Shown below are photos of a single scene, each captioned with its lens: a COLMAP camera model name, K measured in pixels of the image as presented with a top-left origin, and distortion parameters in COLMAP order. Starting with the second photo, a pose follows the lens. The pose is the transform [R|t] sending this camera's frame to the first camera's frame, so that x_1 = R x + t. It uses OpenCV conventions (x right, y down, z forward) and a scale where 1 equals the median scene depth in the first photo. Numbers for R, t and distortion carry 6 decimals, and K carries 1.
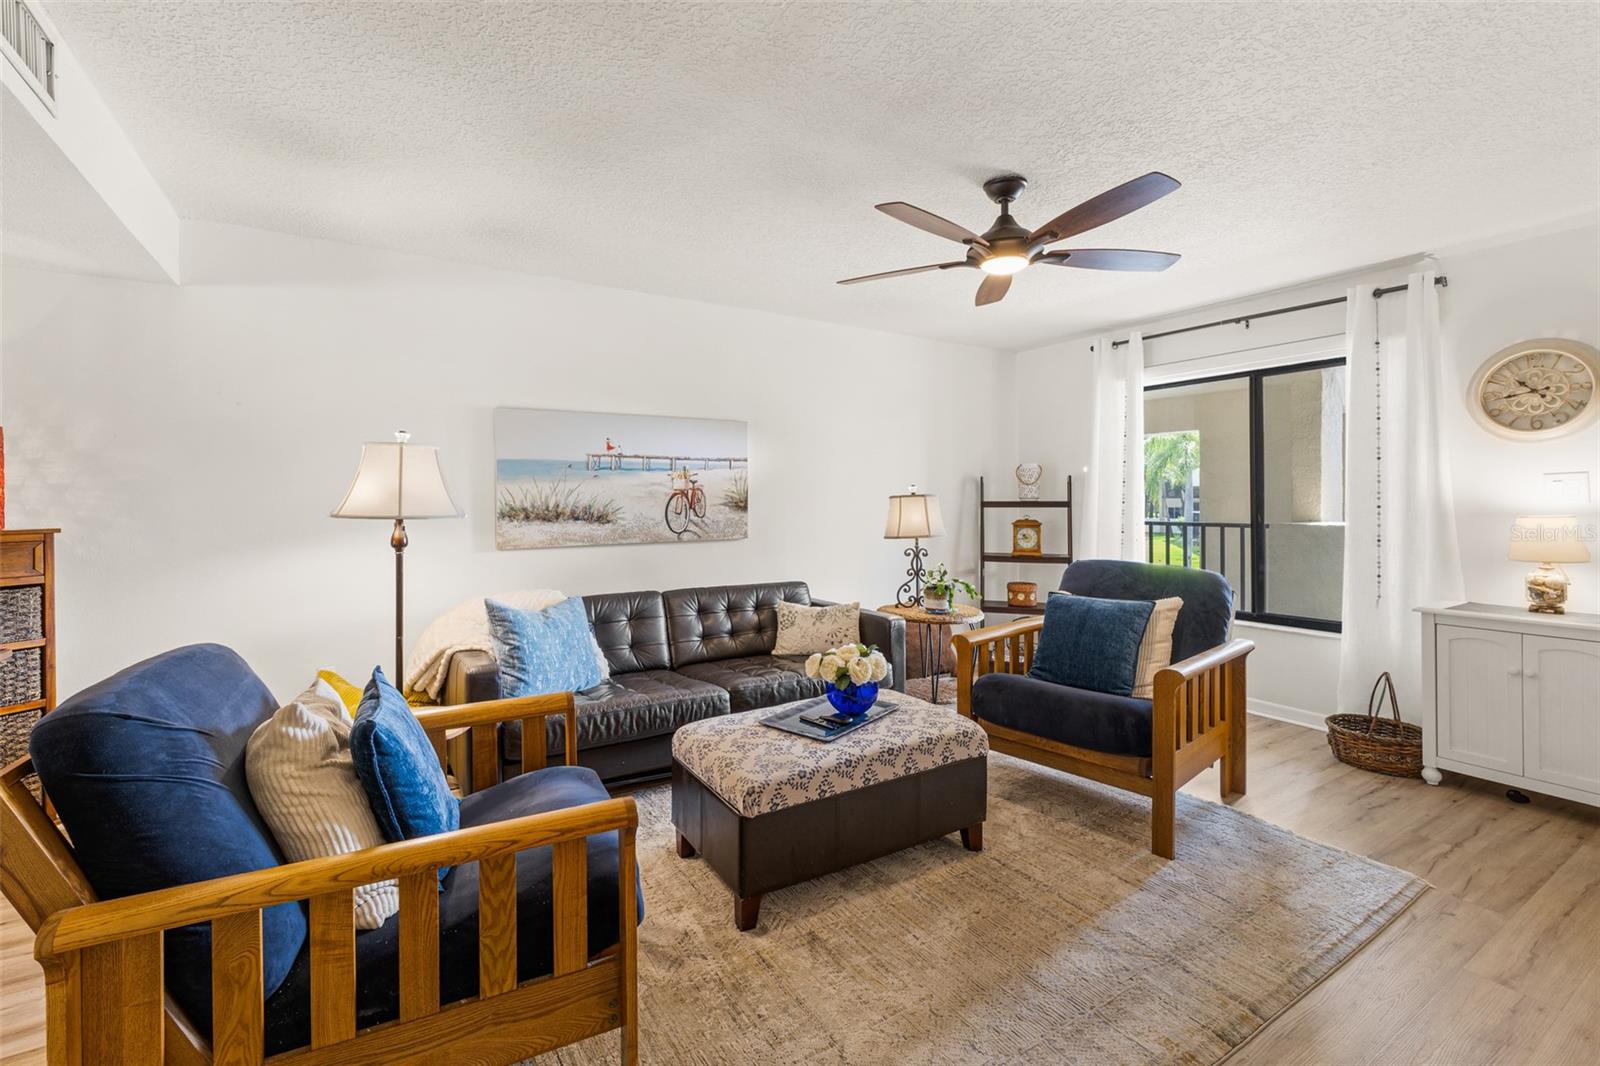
lens RADIAL K [[693.4, 0, 786.5], [0, 693.4, 498.2], [0, 0, 1]] dist [0.002785, -0.000447]
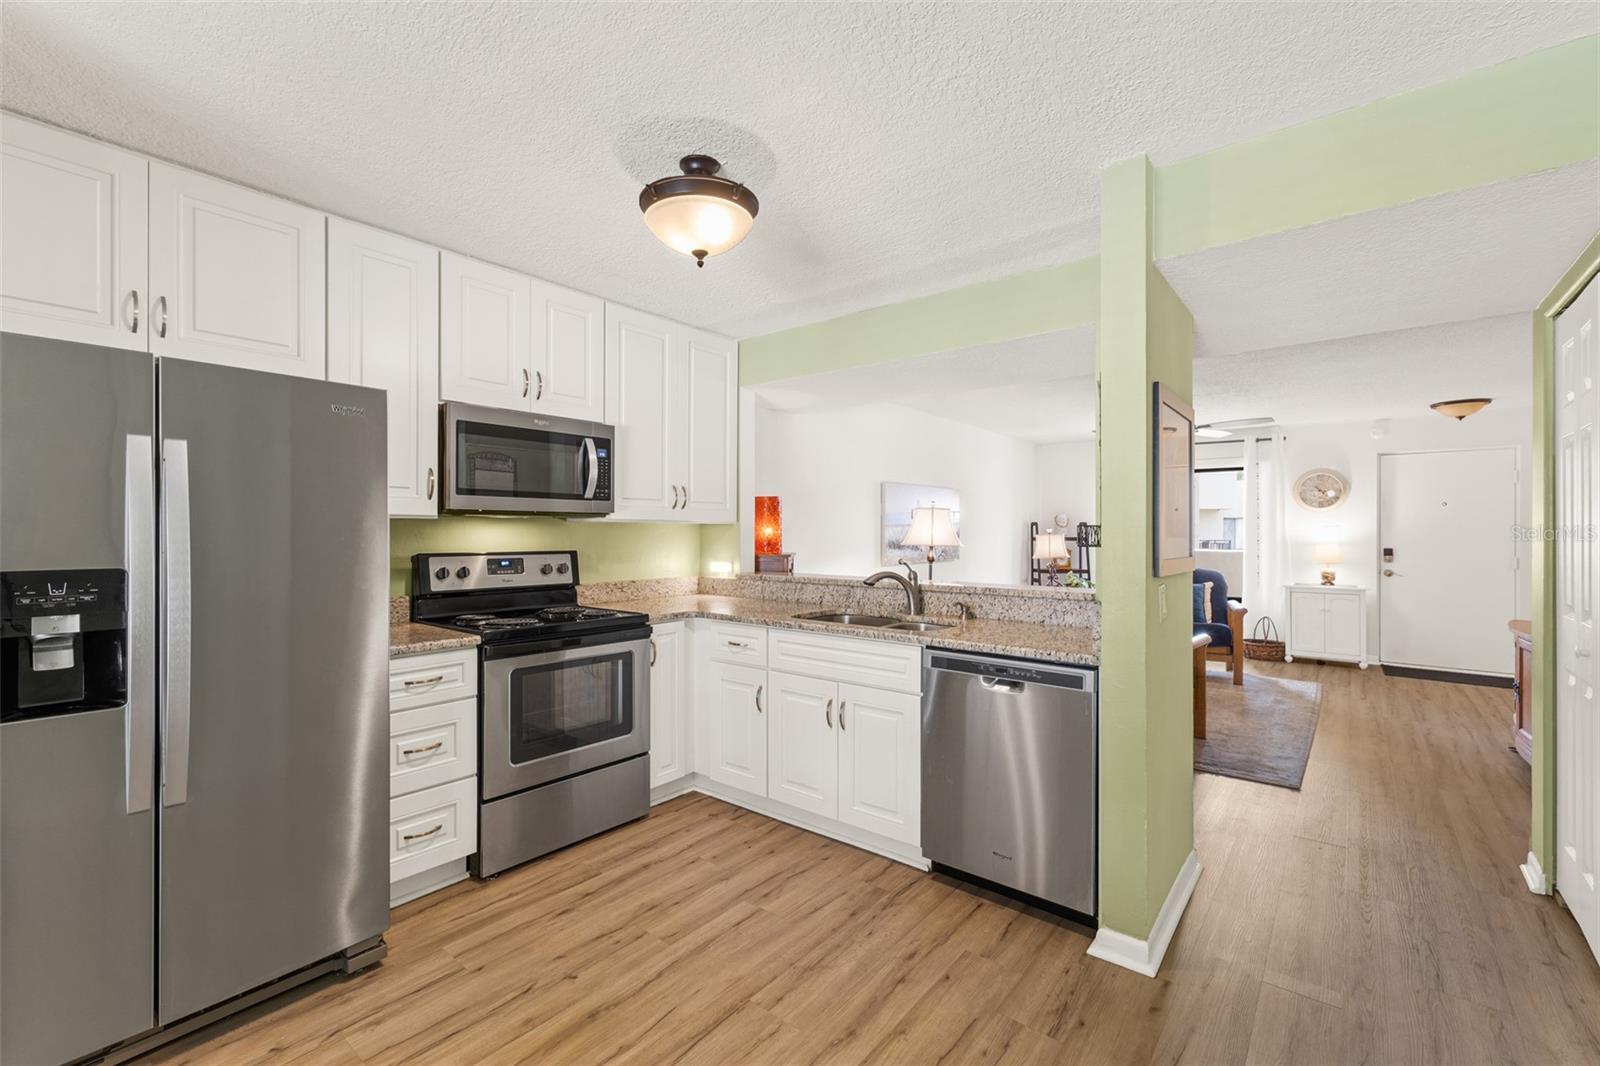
lens RADIAL K [[688.7, 0, 794.3], [0, 688.7, 529.9], [0, 0, 1]] dist [0.003833, 0.000156]
pose [[0.943589, 0.005218, 0.331078, -1.403518], [-0.004355, 0.999985, -0.003349, -0.008178], [-0.331090, 0.001719, 0.943598, -0.619007]]
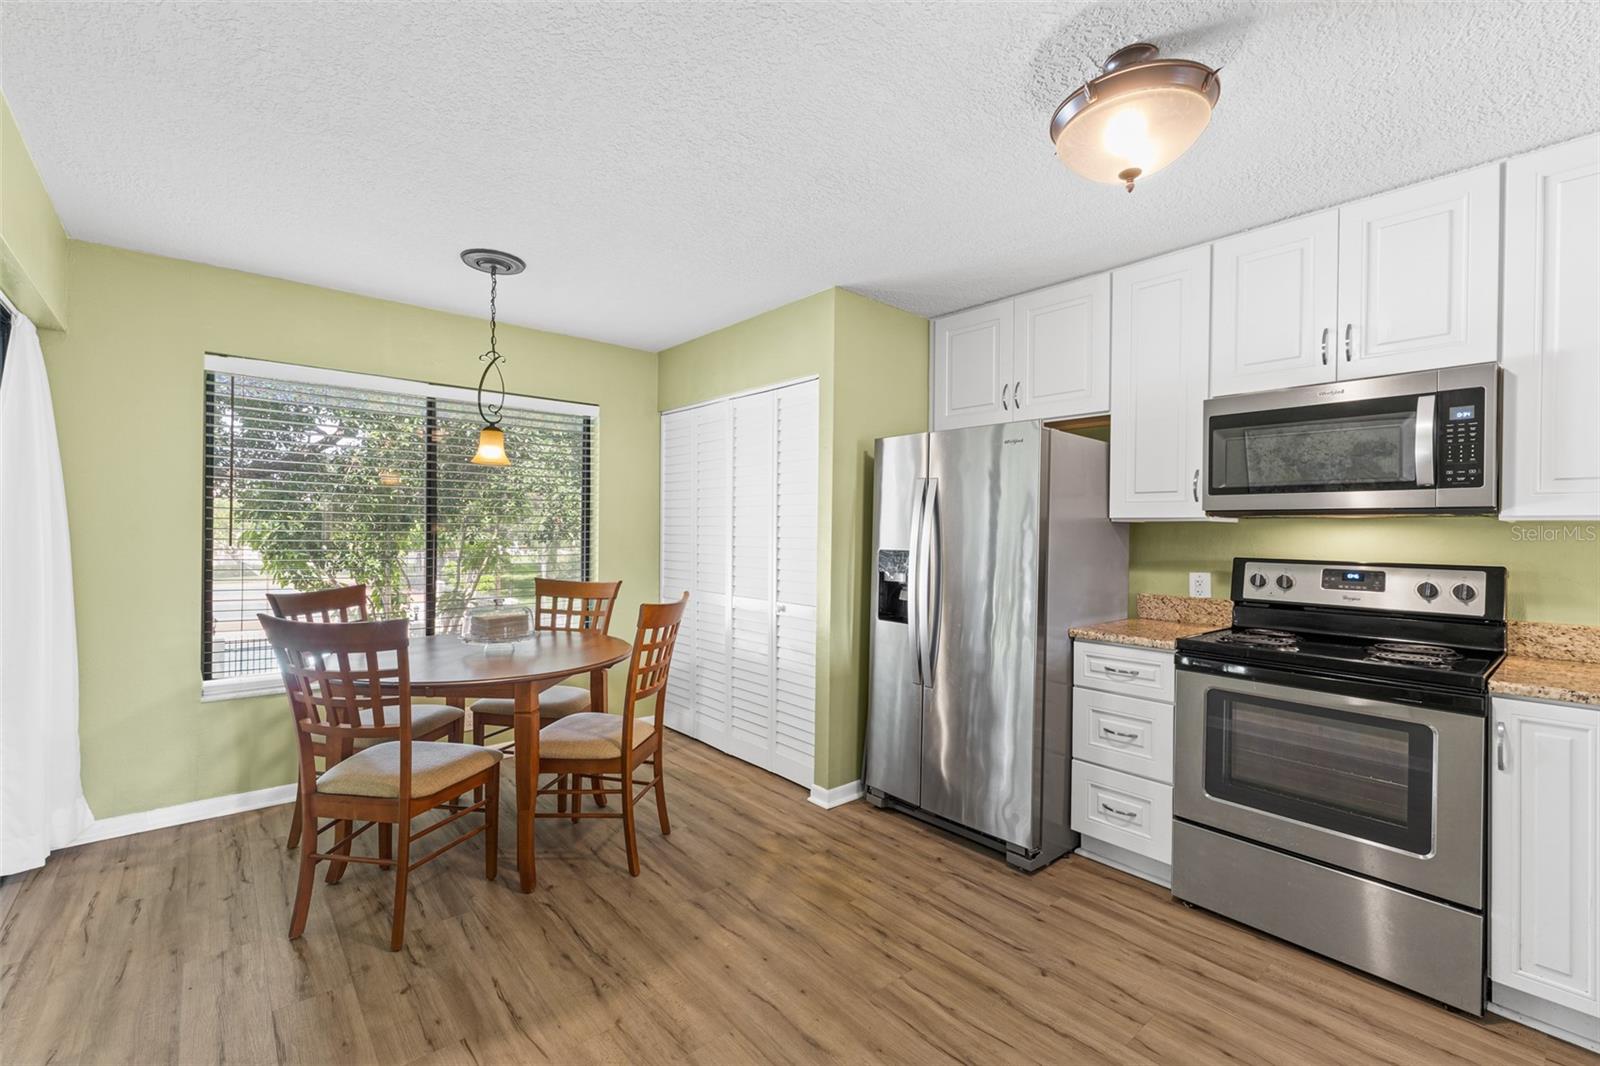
lens RADIAL K [[688.7, 0, 794.3], [0, 688.7, 529.9], [0, 0, 1]] dist [0.003833, 0.000156]
pose [[0.155298, 0.003917, -0.987860, -0.743333], [-0.011931, 0.999927, 0.002090, -0.007853], [0.987796, 0.011461, 0.155334, -0.259477]]
